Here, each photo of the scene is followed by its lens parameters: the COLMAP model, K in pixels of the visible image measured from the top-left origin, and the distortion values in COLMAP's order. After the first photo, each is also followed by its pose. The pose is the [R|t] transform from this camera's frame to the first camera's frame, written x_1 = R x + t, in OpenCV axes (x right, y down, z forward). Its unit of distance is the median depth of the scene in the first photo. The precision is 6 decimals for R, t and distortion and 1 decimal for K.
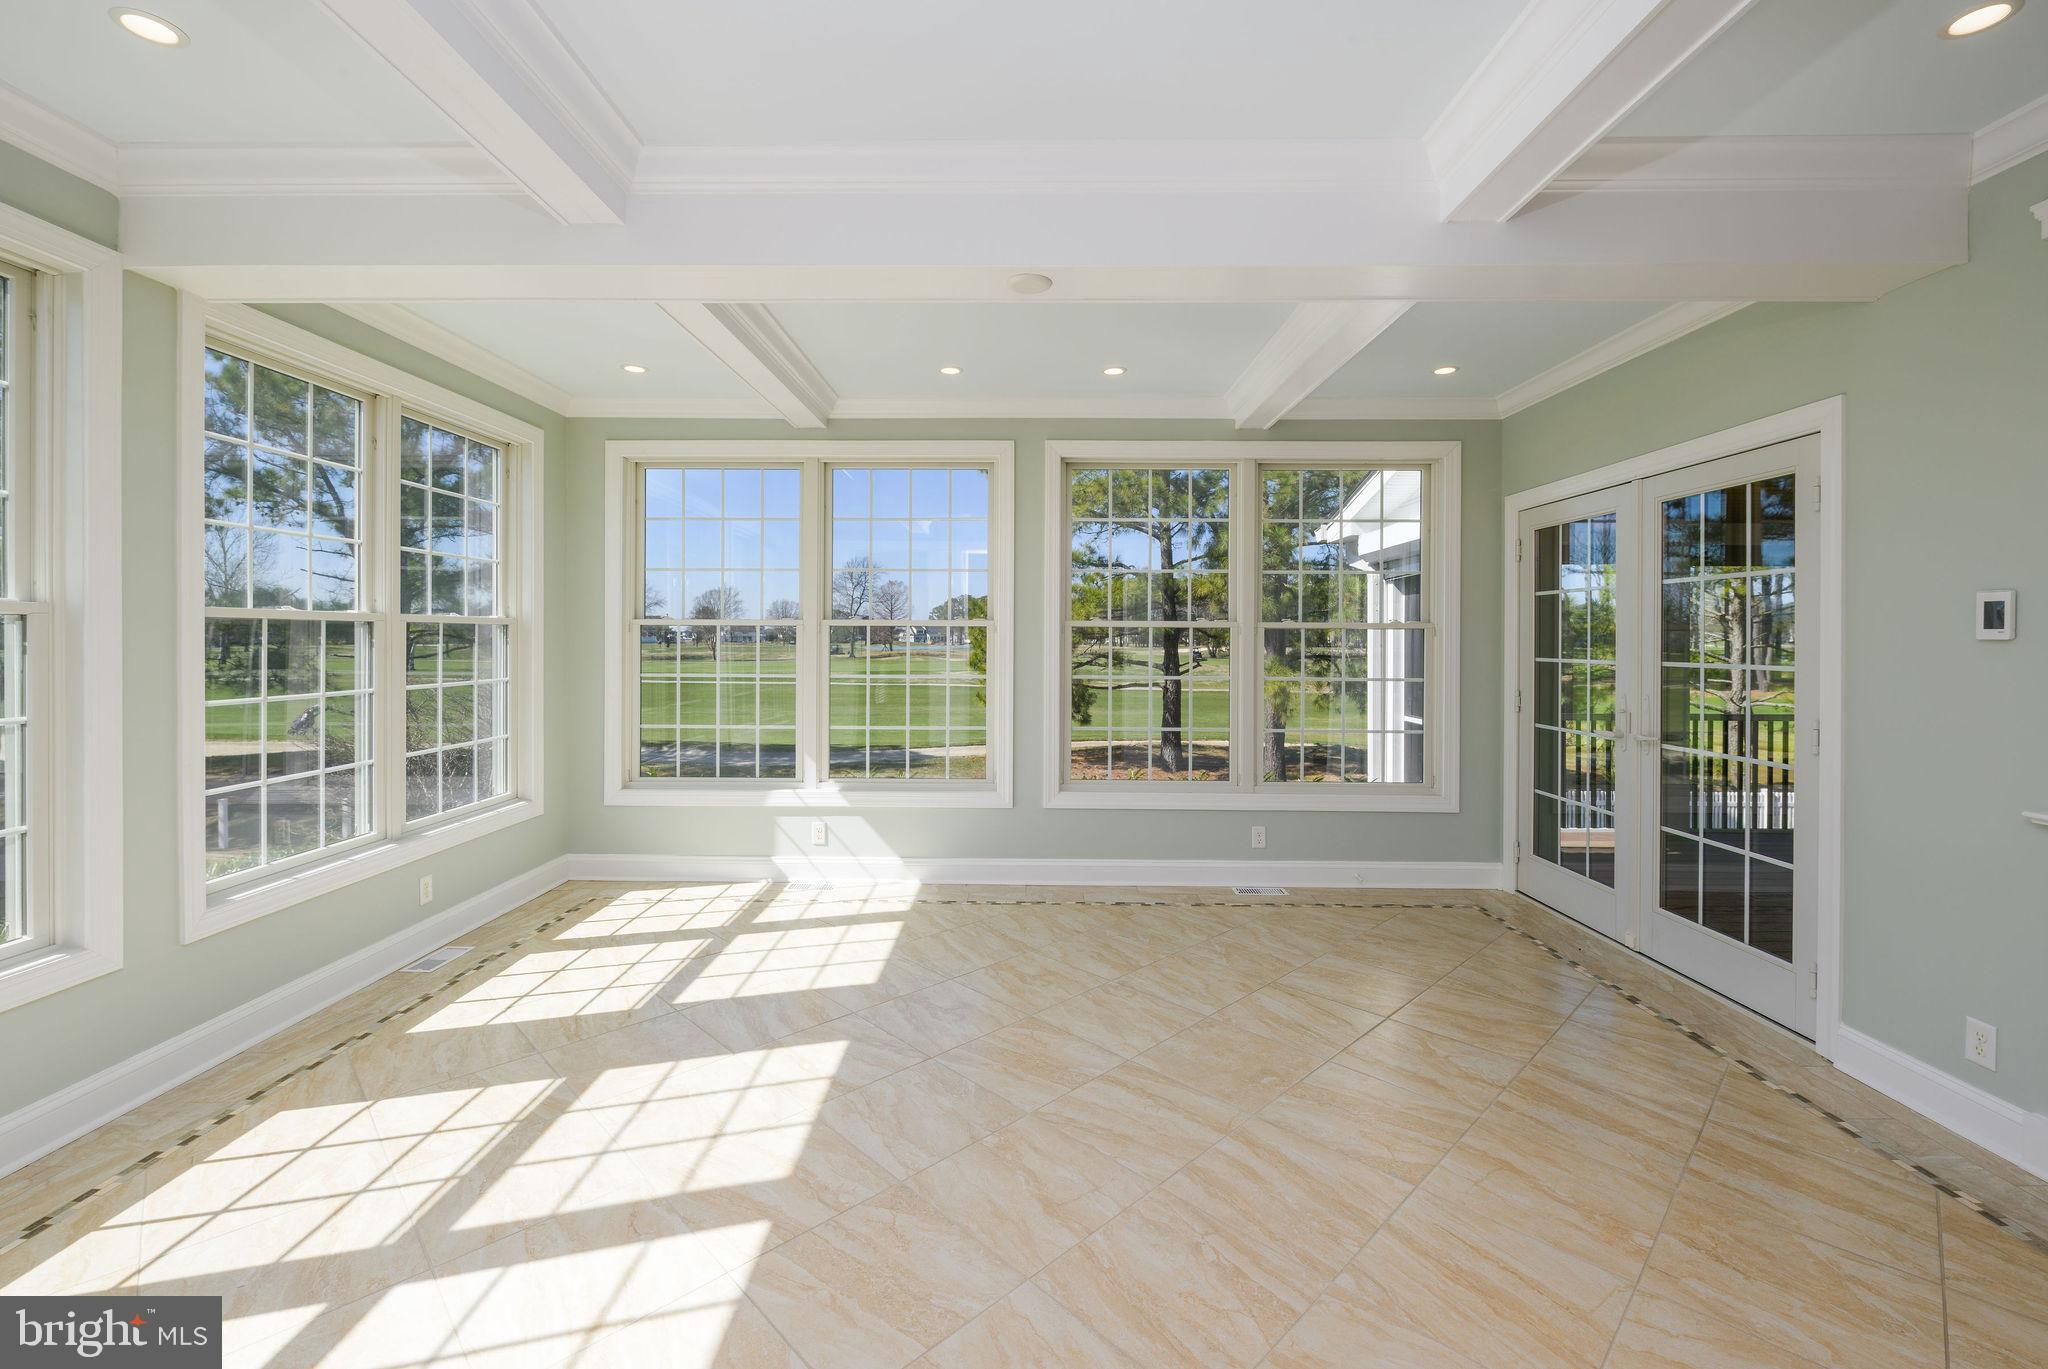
lens RADIAL K [[857.7, 0, 1011.8], [0, 857.7, 640.9], [0, 0, 1]] dist [0.002075, -0.002764]
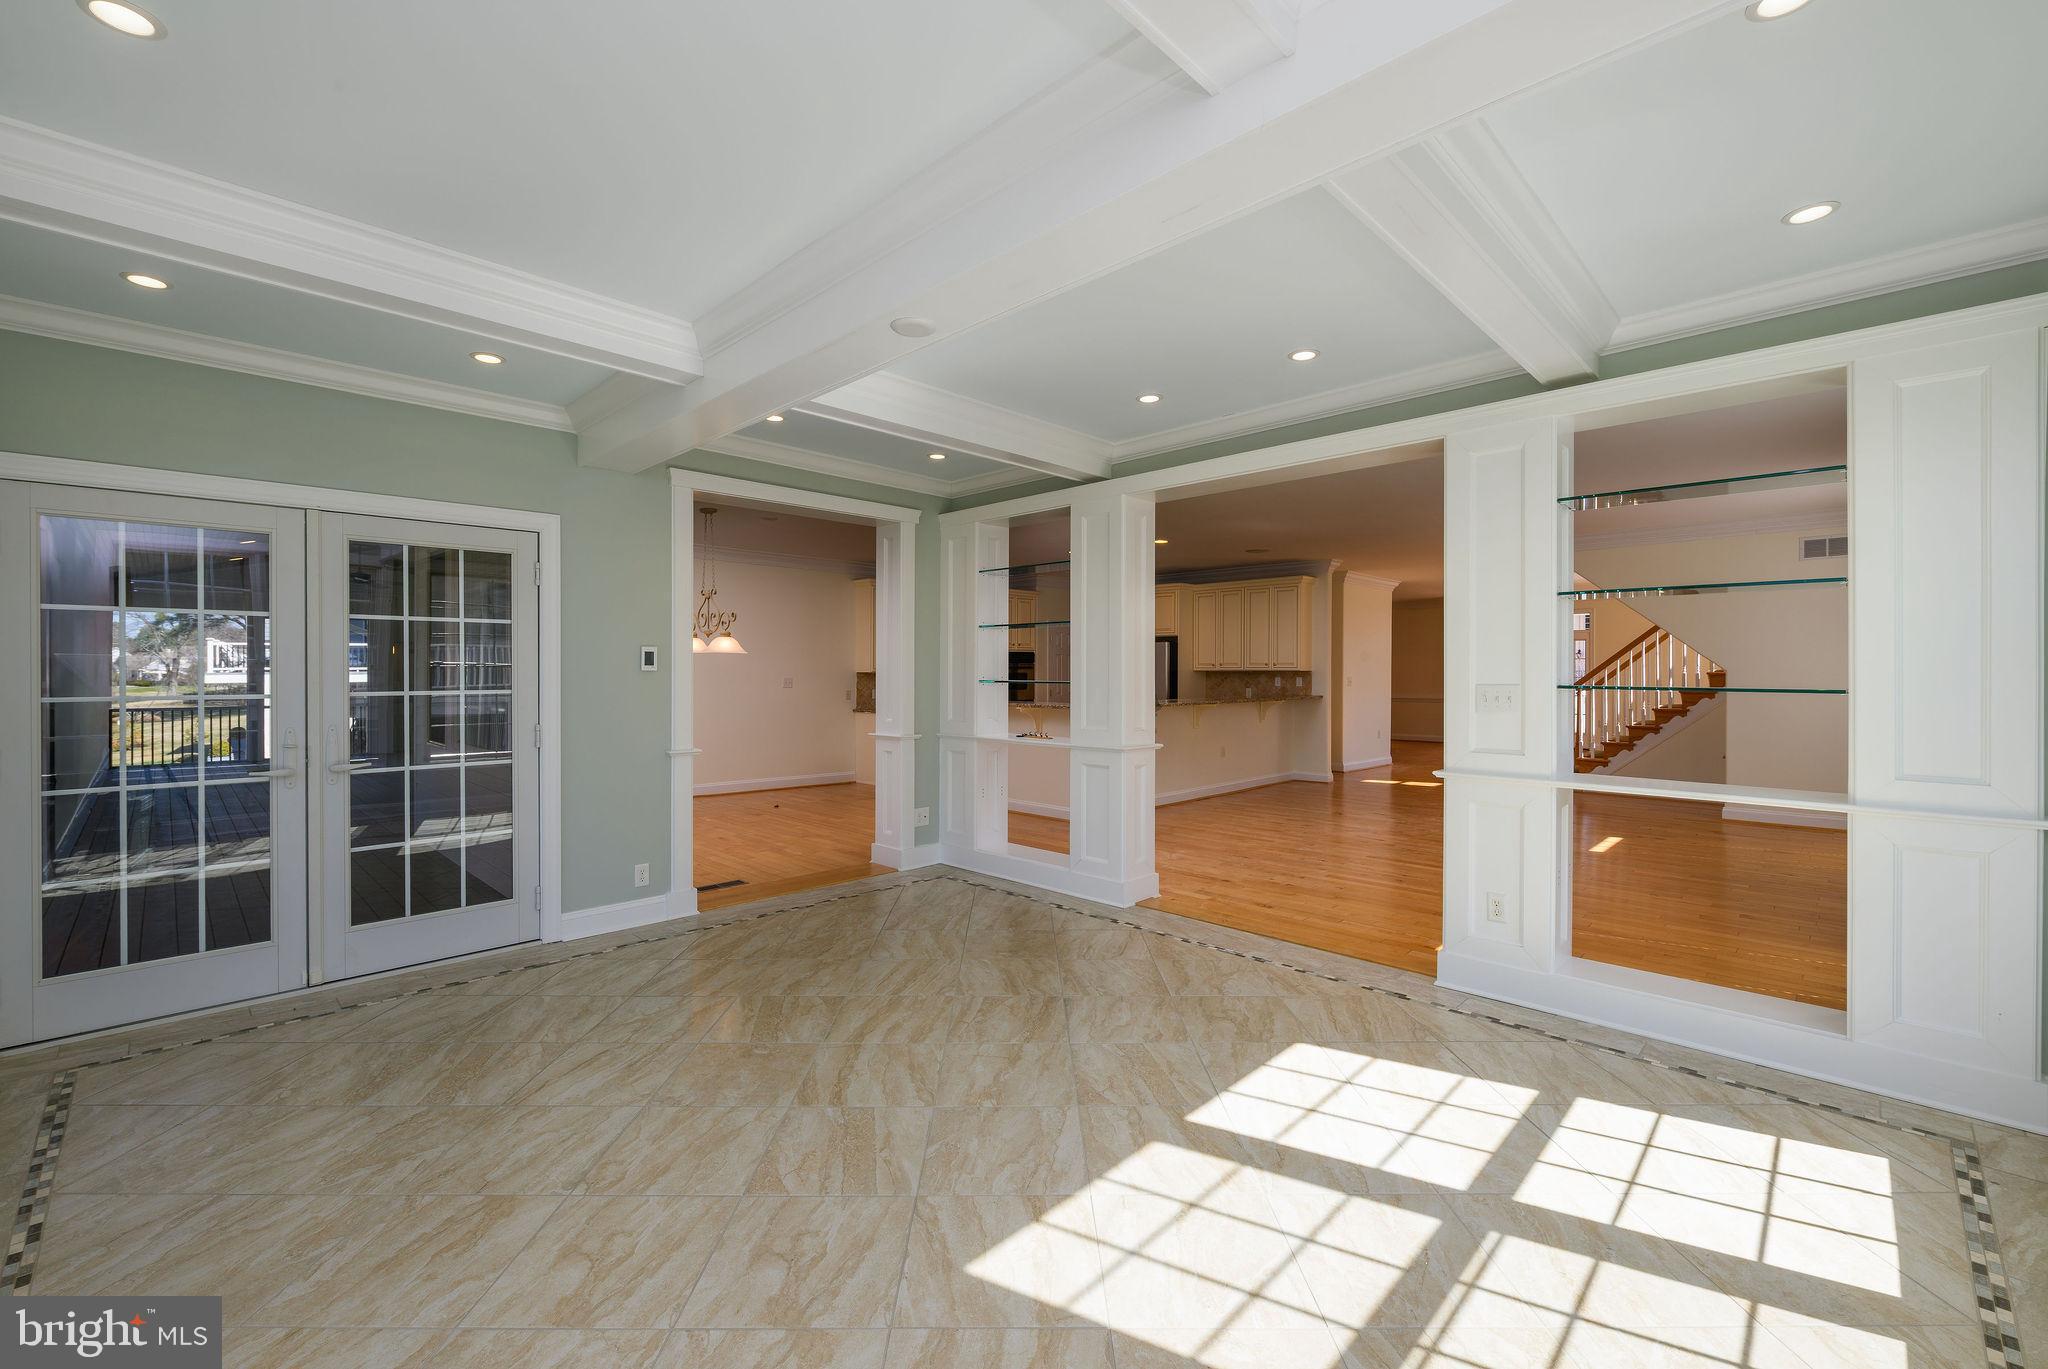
lens RADIAL K [[857.7, 0, 1026.5], [0, 857.7, 679.2], [0, 0, 1]] dist [0.002075, -0.002764]
pose [[-0.730657, -0.008856, 0.682688, -0.848234], [-0.000183, 0.999918, 0.012775, -0.007822], [-0.682745, 0.009209, -0.730599, 1.803502]]
